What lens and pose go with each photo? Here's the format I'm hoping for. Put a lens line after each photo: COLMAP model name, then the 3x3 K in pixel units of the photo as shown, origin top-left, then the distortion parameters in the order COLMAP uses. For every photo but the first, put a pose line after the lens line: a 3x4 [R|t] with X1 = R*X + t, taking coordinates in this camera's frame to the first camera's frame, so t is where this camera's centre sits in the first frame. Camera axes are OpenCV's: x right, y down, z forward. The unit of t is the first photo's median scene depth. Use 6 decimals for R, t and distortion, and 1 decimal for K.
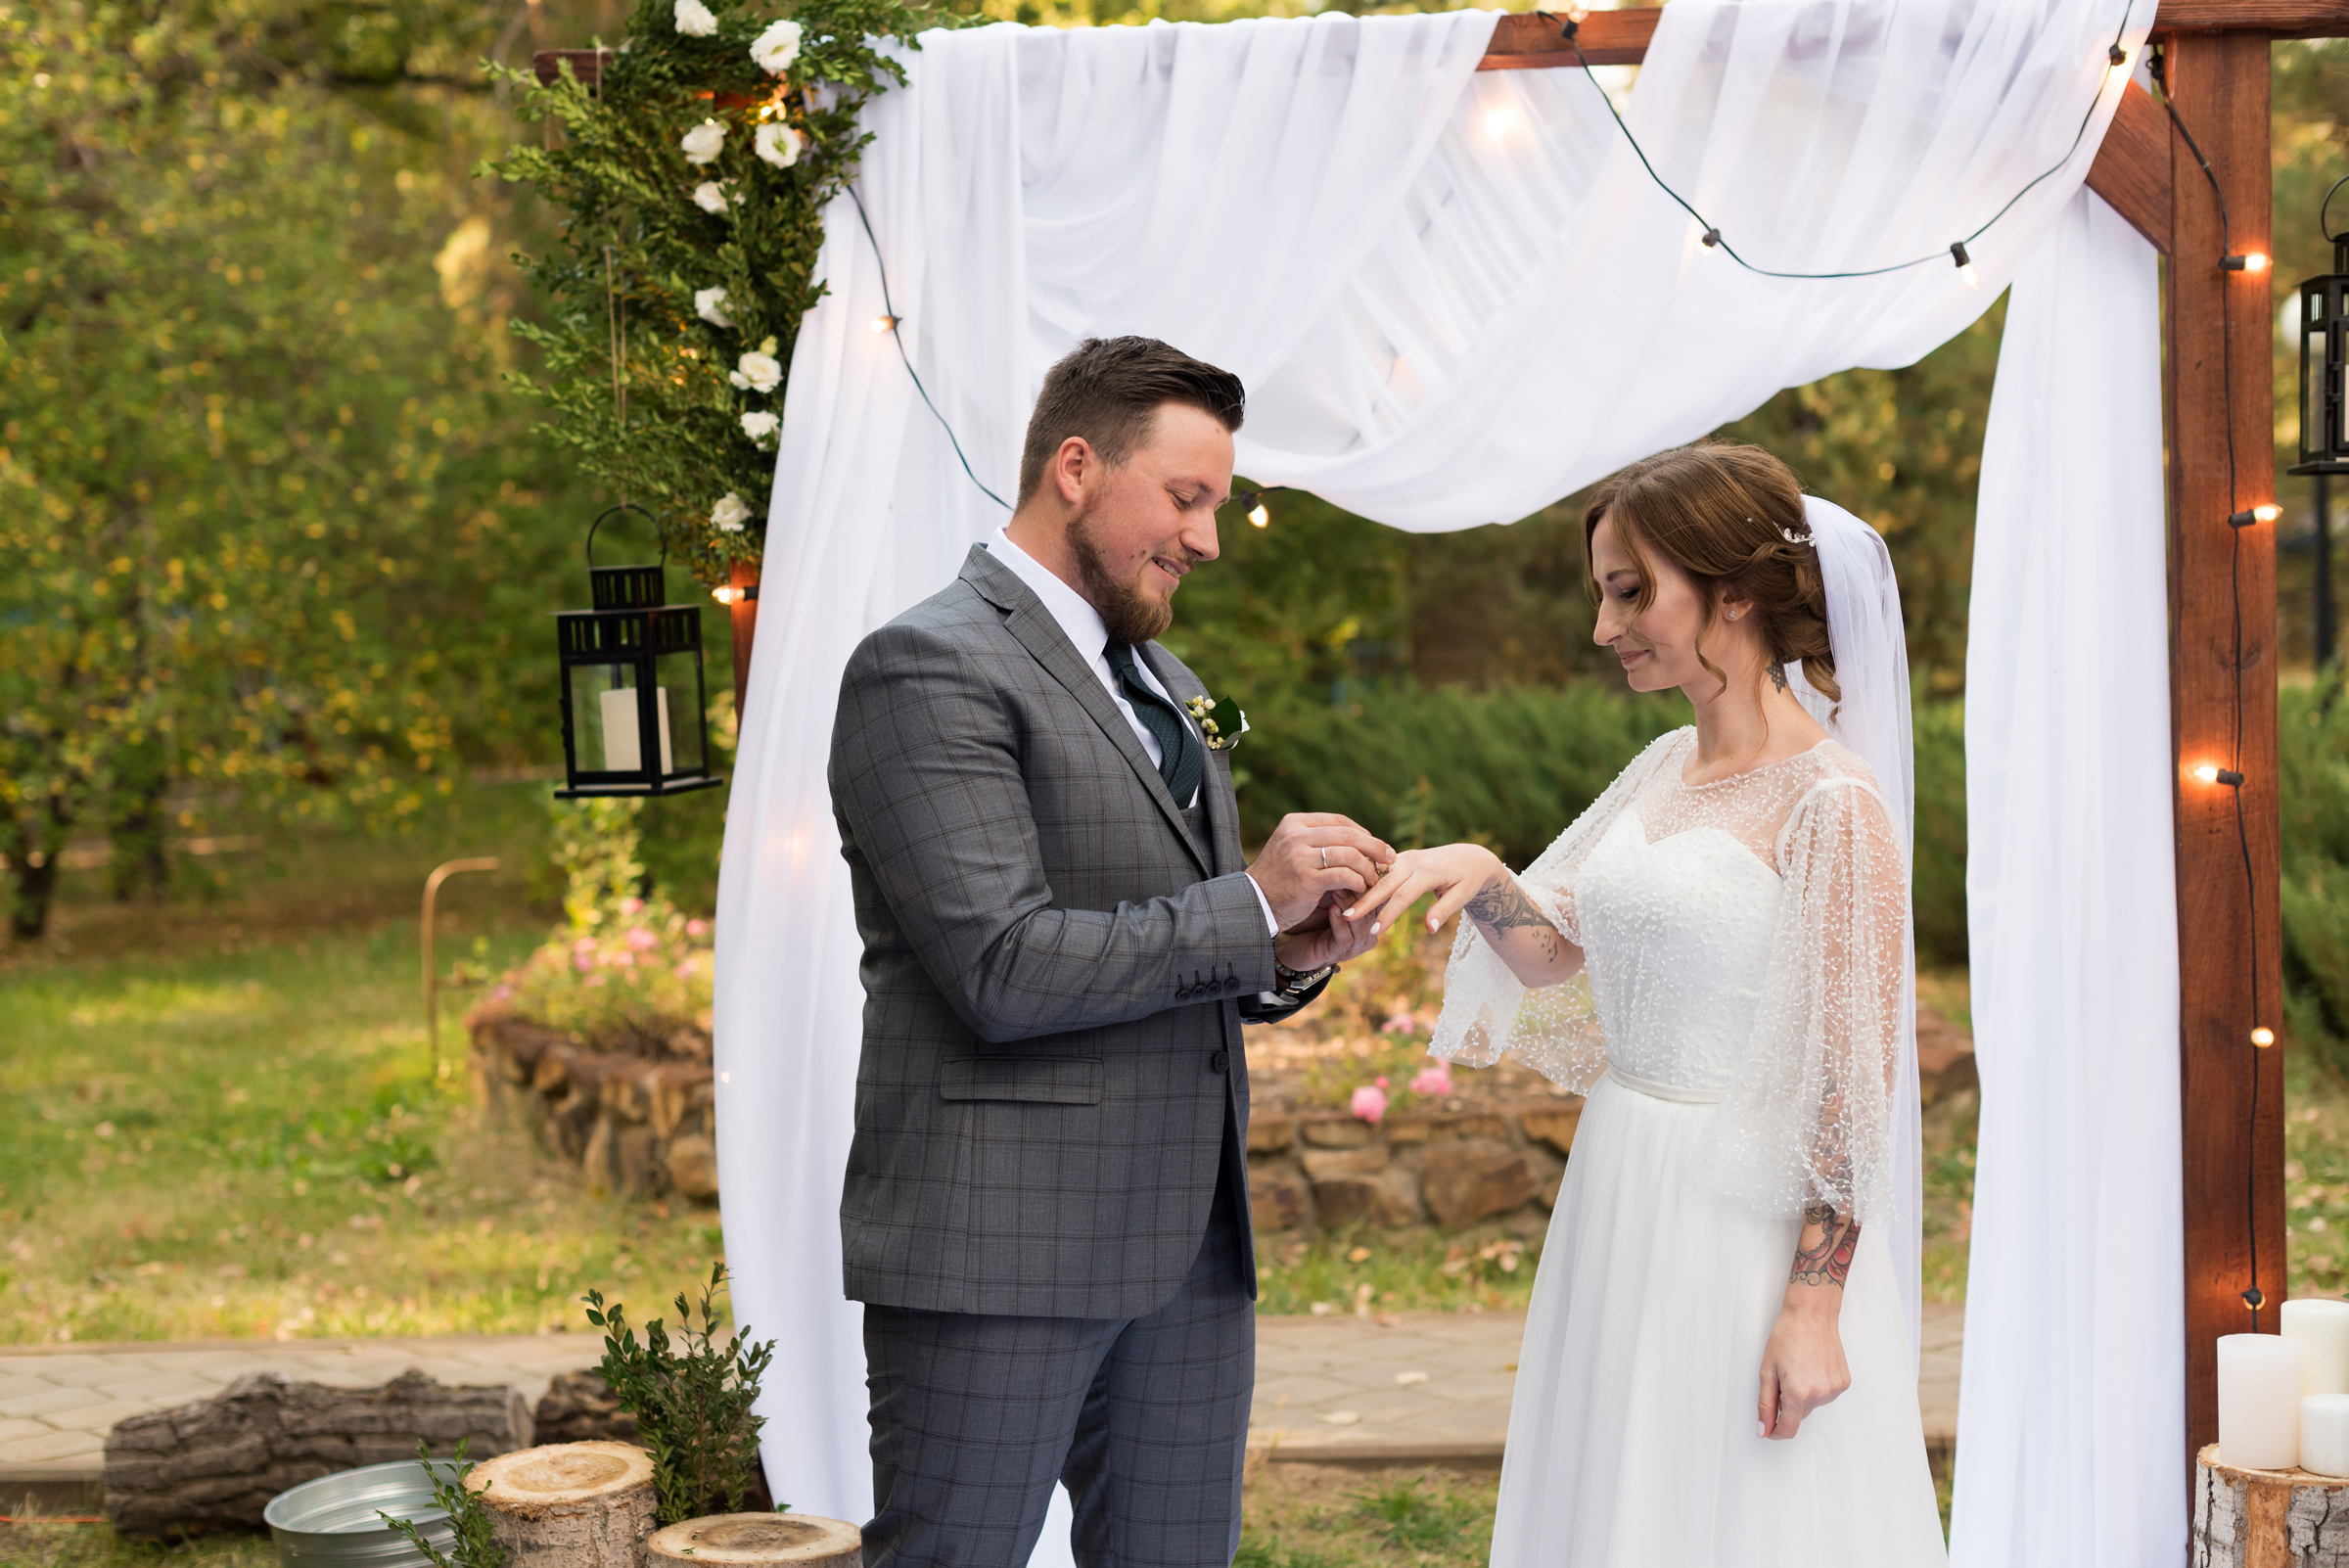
lens RADIAL K [[3451.8, 0, 1170.4], [0, 3451.8, 783.0], [0, 0, 1]] dist [0.000513, 0.055835]
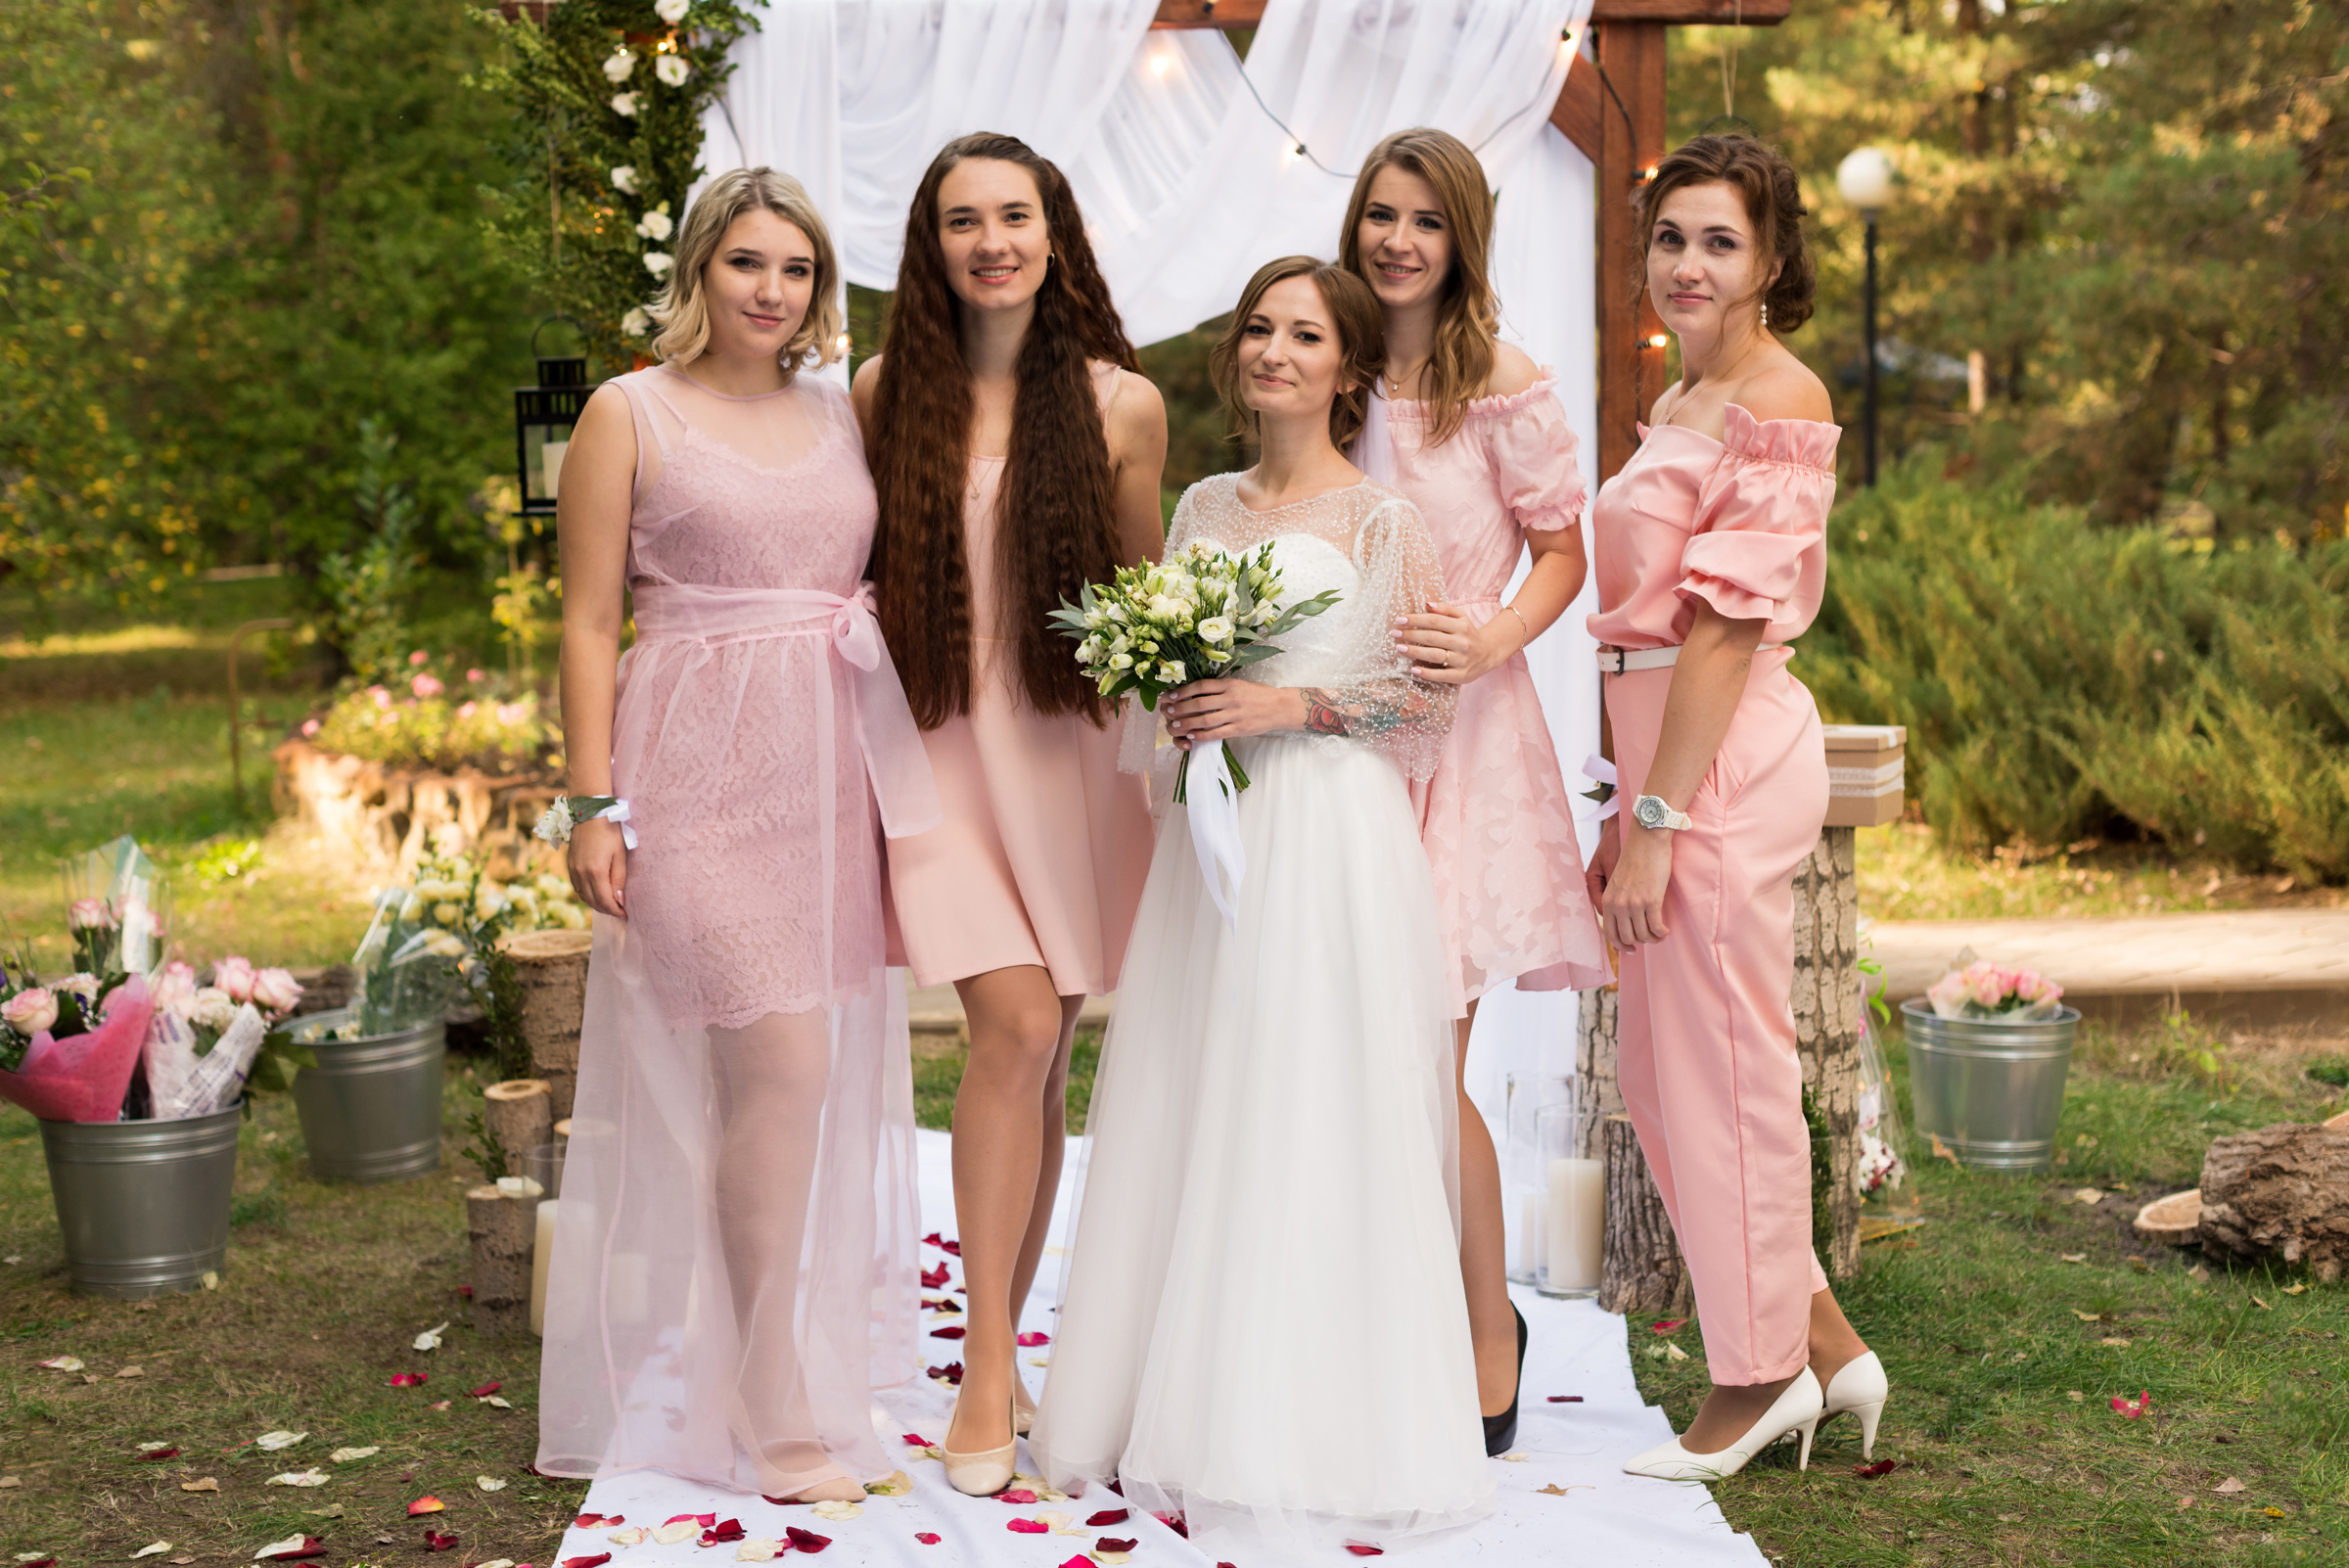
lens RADIAL K [[3386.0, 0, 1176.4], [0, 3386.0, 794.3], [0, 0, 1]] dist [-0.006327, 0.151261]
pose [[0.994616, 0.003390, 0.103577, -0.048027], [-0.009329, 0.998336, 0.056909, 0.038049], [-0.103212, -0.057569, 0.992992, -0.465218]]
